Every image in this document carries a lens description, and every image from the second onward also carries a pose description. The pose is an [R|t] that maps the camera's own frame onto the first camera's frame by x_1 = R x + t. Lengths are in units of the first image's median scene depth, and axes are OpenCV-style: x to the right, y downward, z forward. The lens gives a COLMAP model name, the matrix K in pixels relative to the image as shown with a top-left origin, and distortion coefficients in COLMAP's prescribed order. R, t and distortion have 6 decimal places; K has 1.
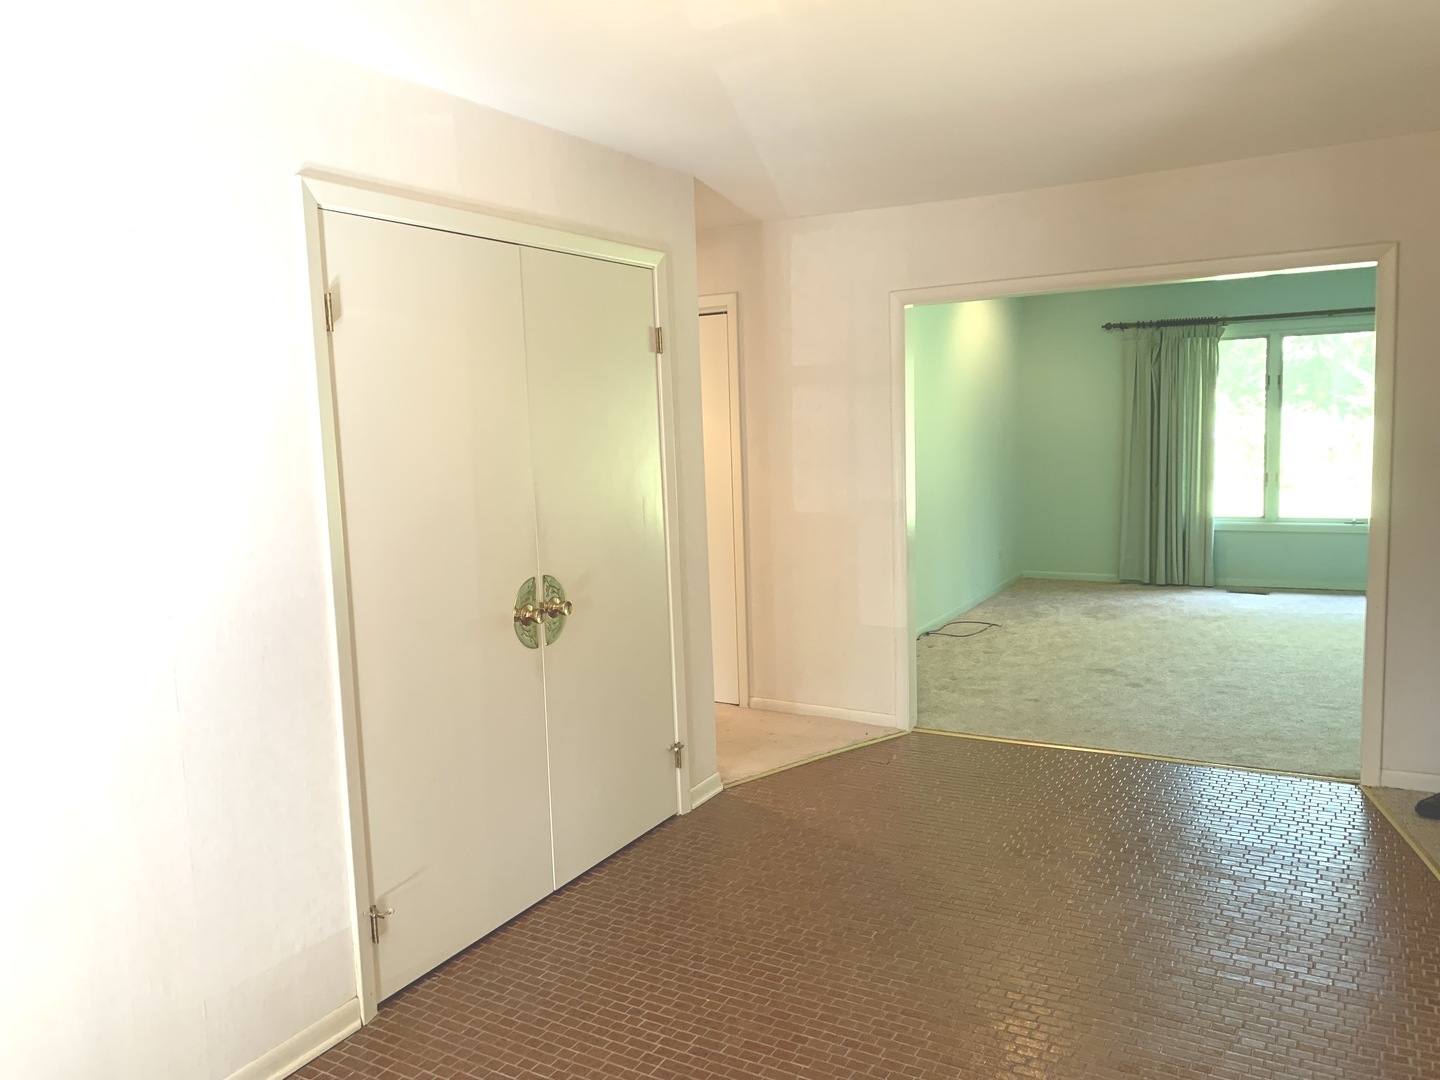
lens RADIAL K [[1105.2, 0, 721.1], [0, 1105.2, 540.9], [0, 0, 1]] dist [0.033820, -0.035418]
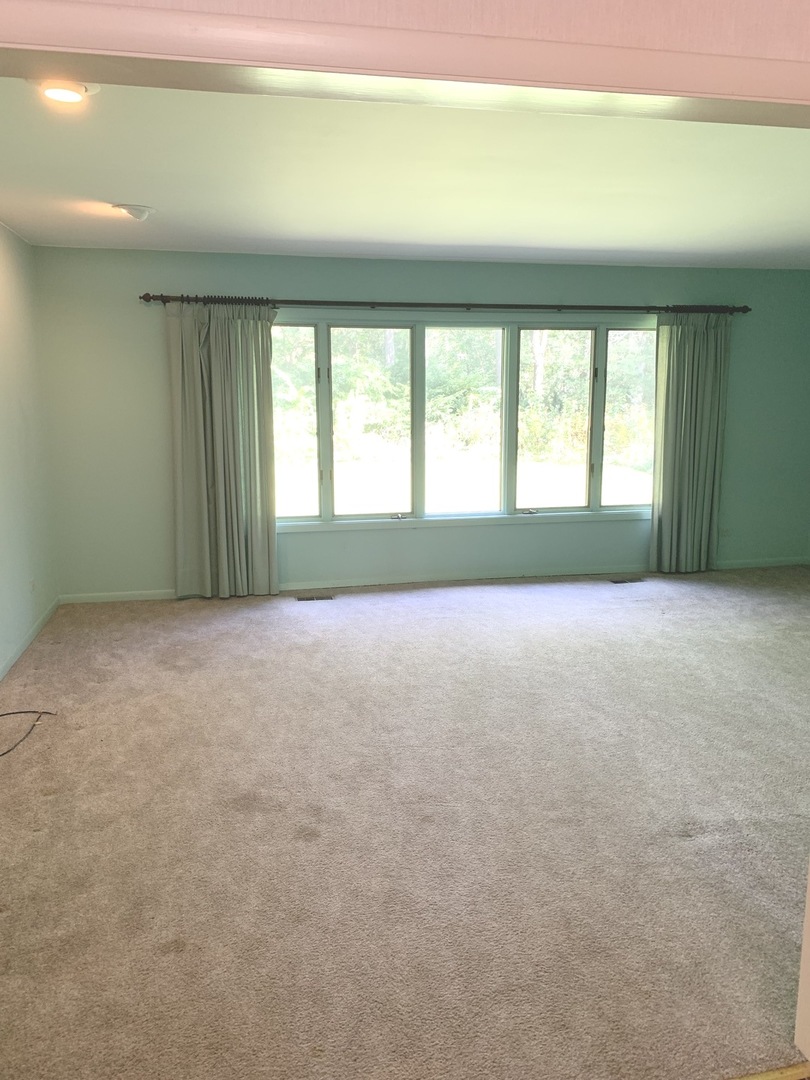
lens RADIAL K [[828.9, 0, 414.7], [0, 828.9, 519.0], [0, 0, 1]] dist [0.033820, -0.035418]
pose [[0.749835, -0.070537, 0.657854, 0.079214], [0.050156, 0.997500, 0.049786, -0.050546], [-0.659721, -0.004336, 0.751498, 0.413216]]
